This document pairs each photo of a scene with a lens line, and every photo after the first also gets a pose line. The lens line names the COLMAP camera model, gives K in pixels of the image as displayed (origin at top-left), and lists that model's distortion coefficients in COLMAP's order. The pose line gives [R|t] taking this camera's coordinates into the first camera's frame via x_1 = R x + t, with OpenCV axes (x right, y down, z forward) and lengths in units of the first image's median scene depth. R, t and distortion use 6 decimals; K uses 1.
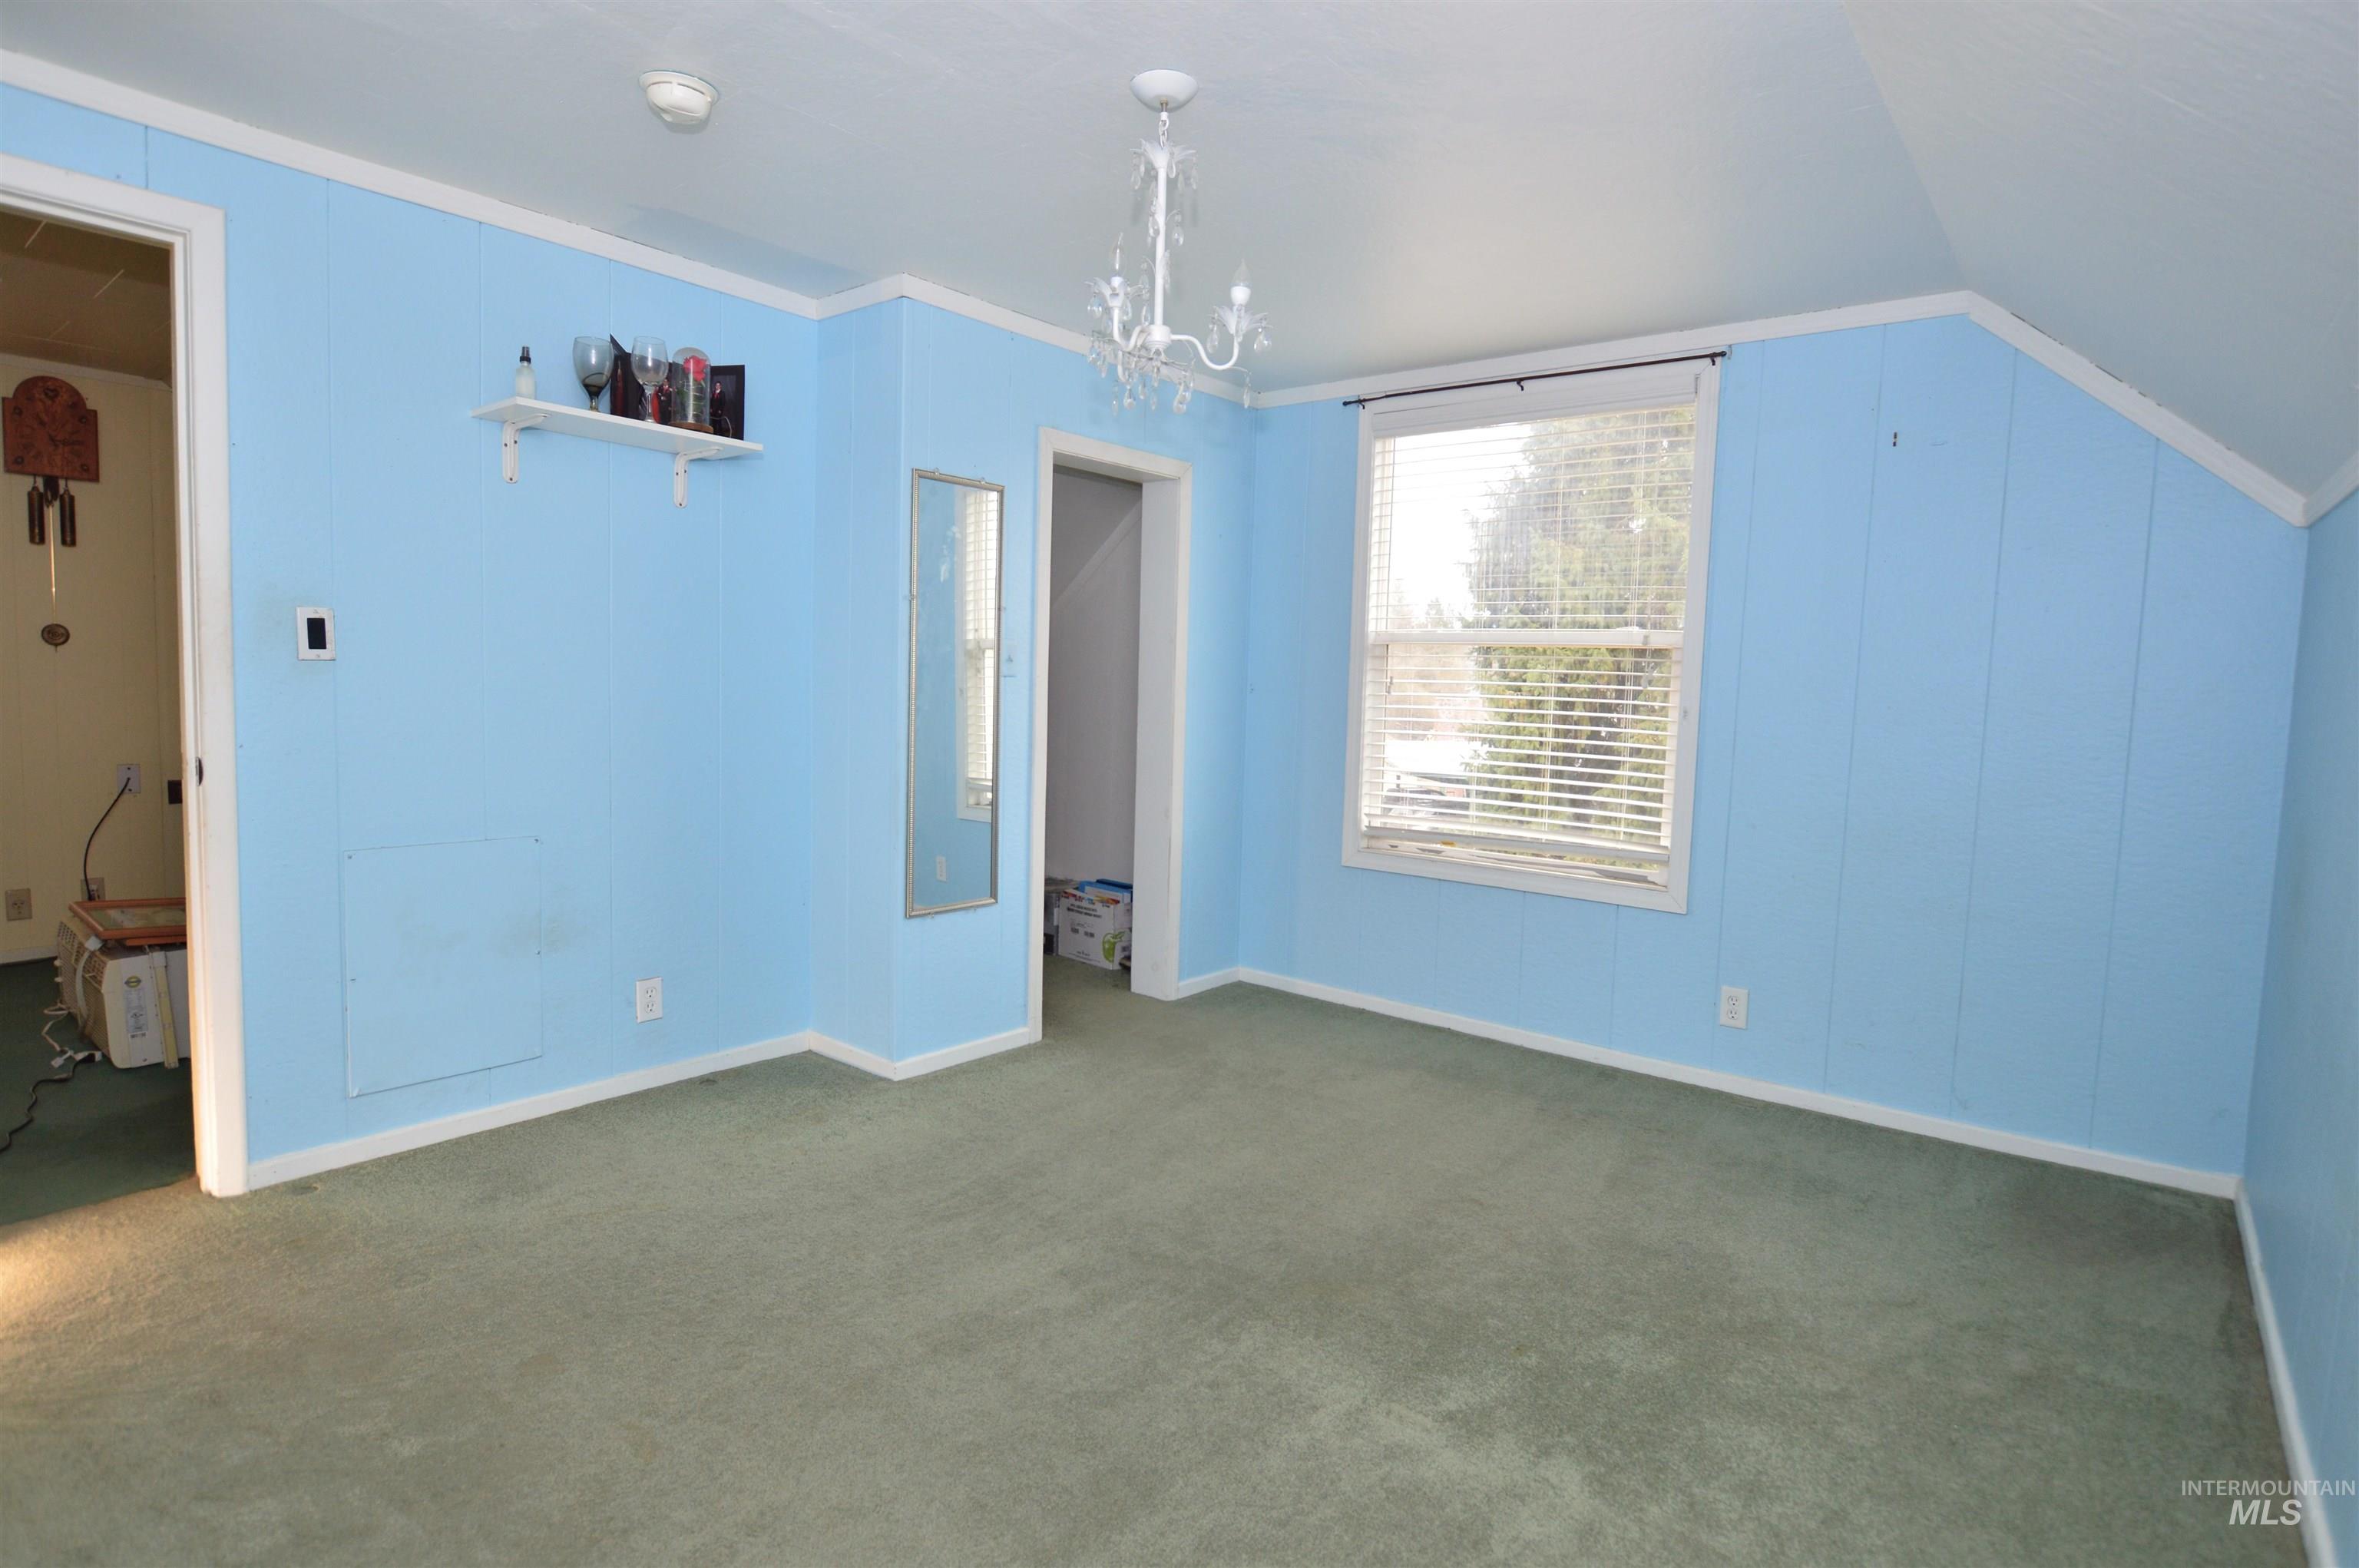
lens RADIAL K [[1236.9, 0, 1179.5], [0, 1236.9, 784.0], [0, 0, 1]] dist [-0.005533, -0.001570]
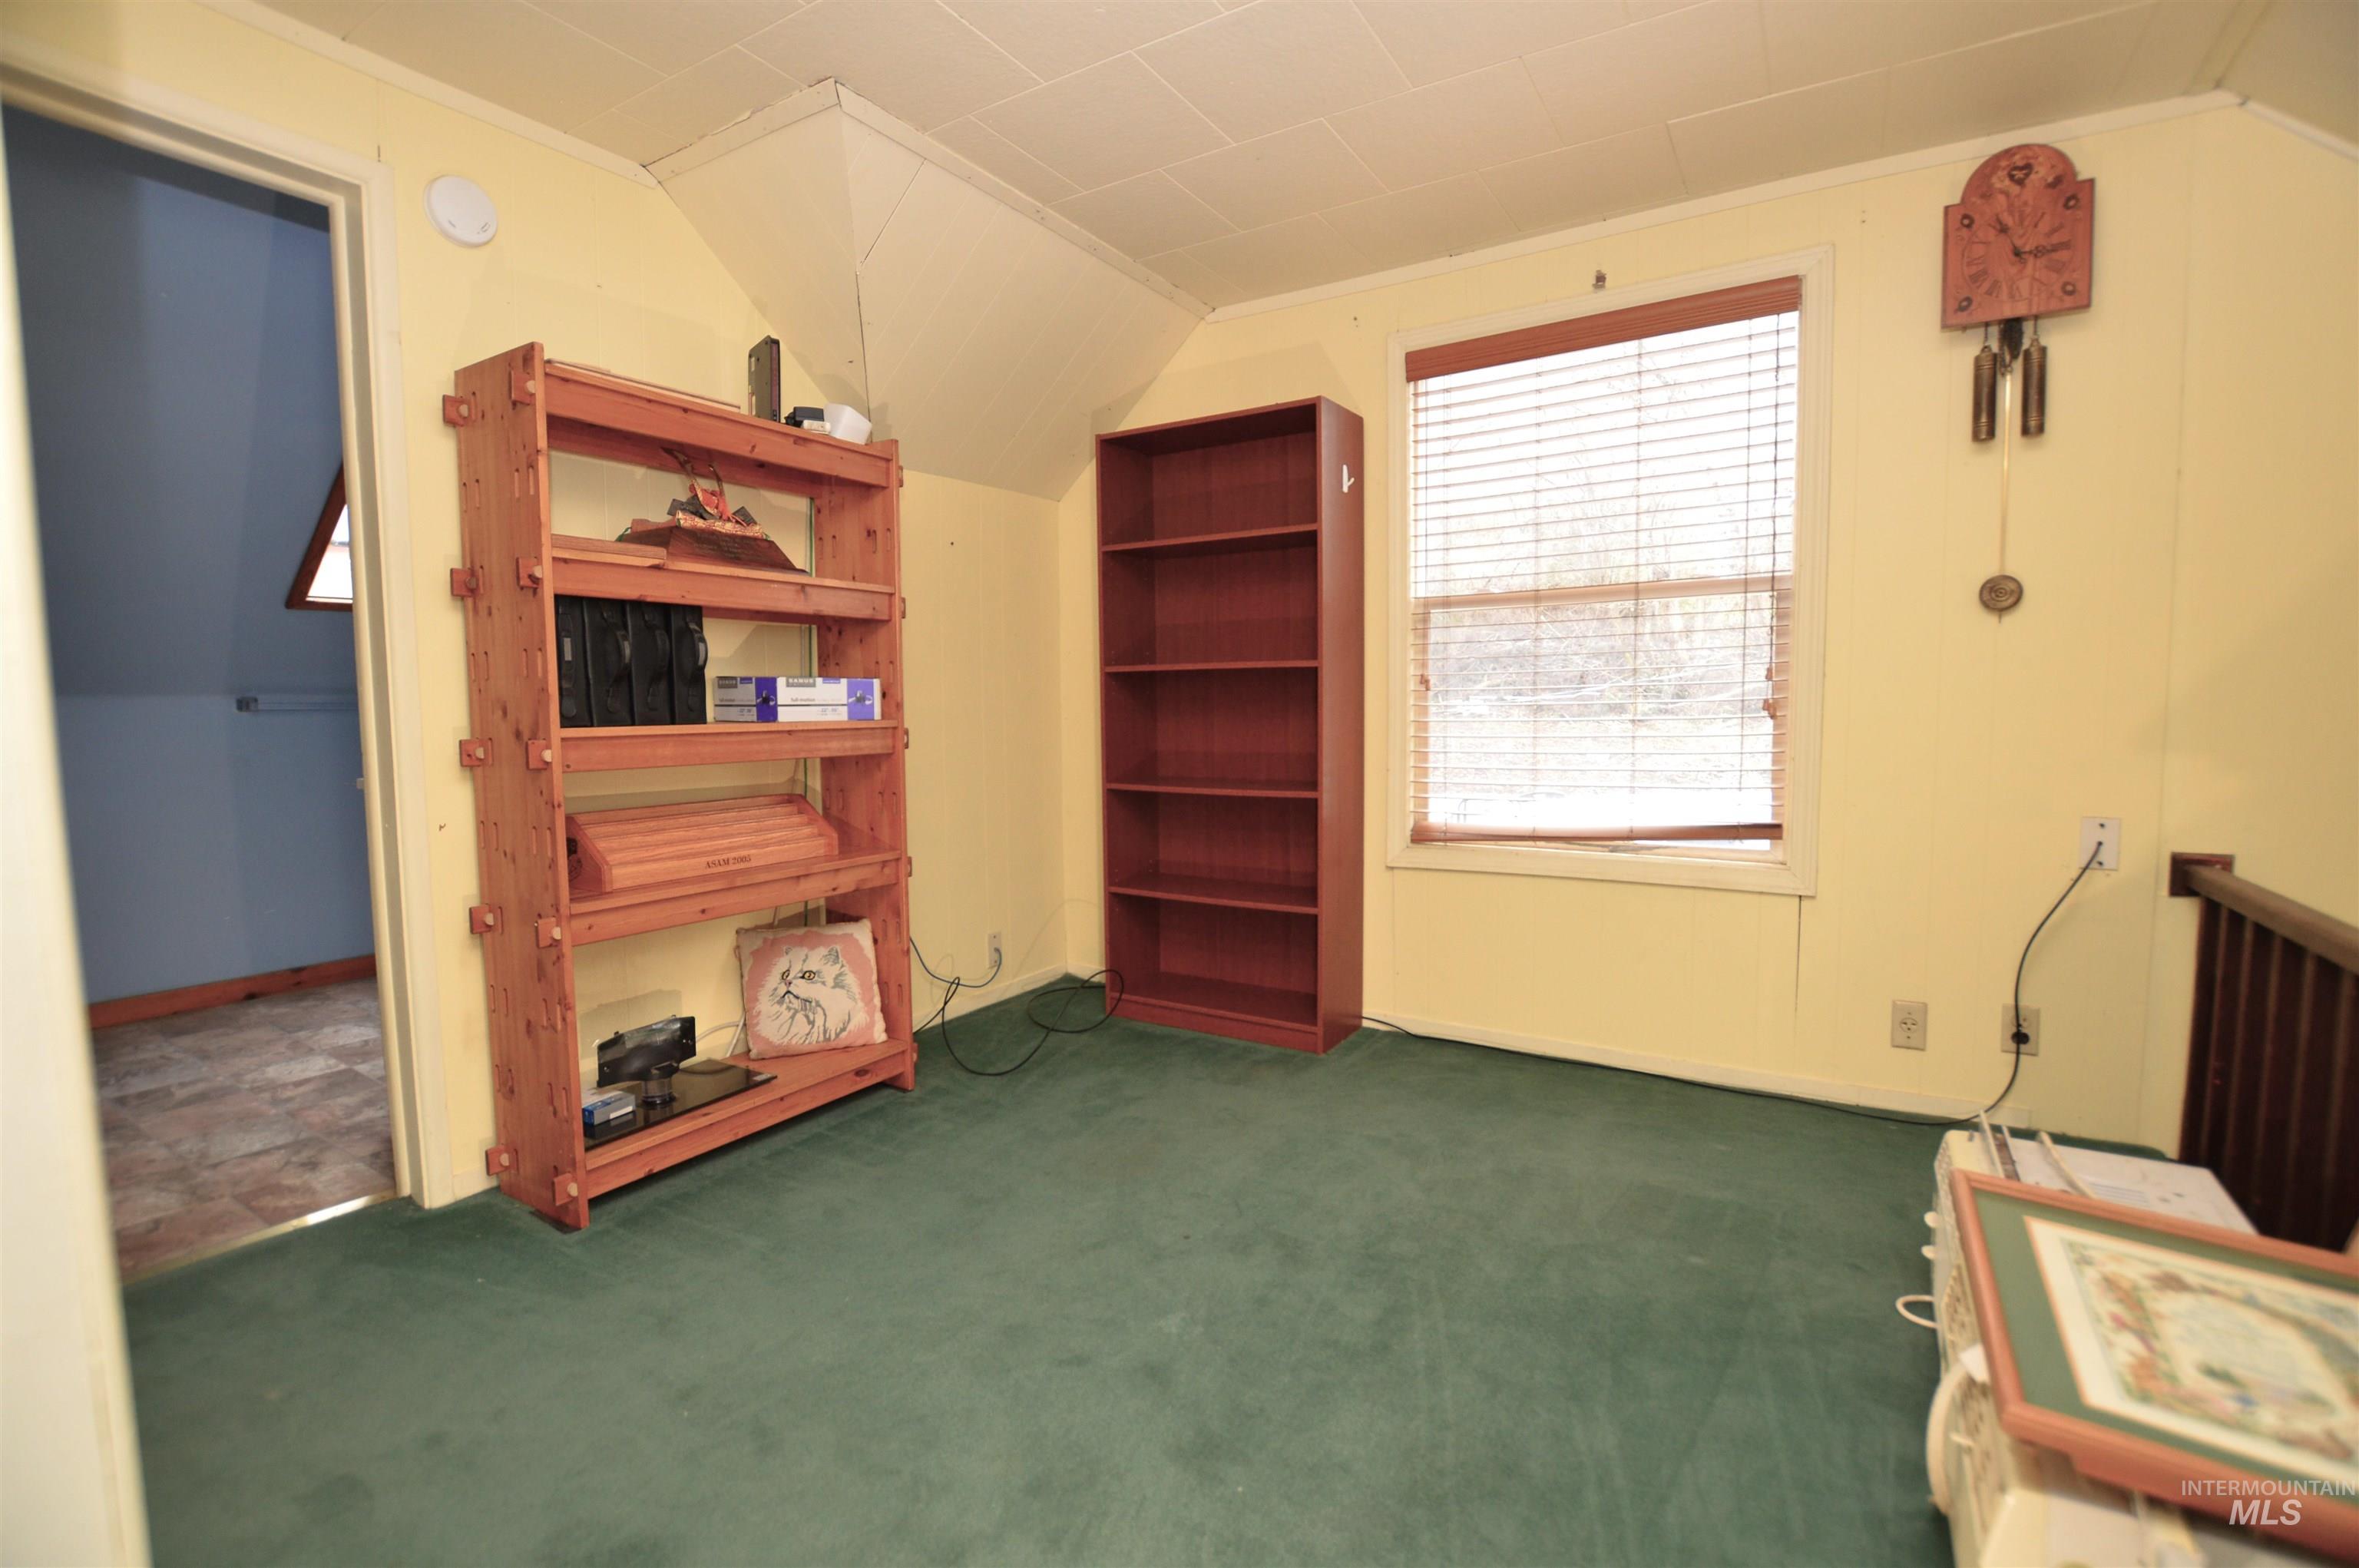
lens RADIAL K [[1051.1, 0, 1184.1], [0, 1051.1, 778.5], [0, 0, 1]] dist [-0.030030, 0.001648]
pose [[0.147438, 0.038935, -0.988305, -0.479870], [-0.067872, 0.997268, 0.029163, -0.019417], [0.986740, 0.062779, 0.149678, 0.545744]]
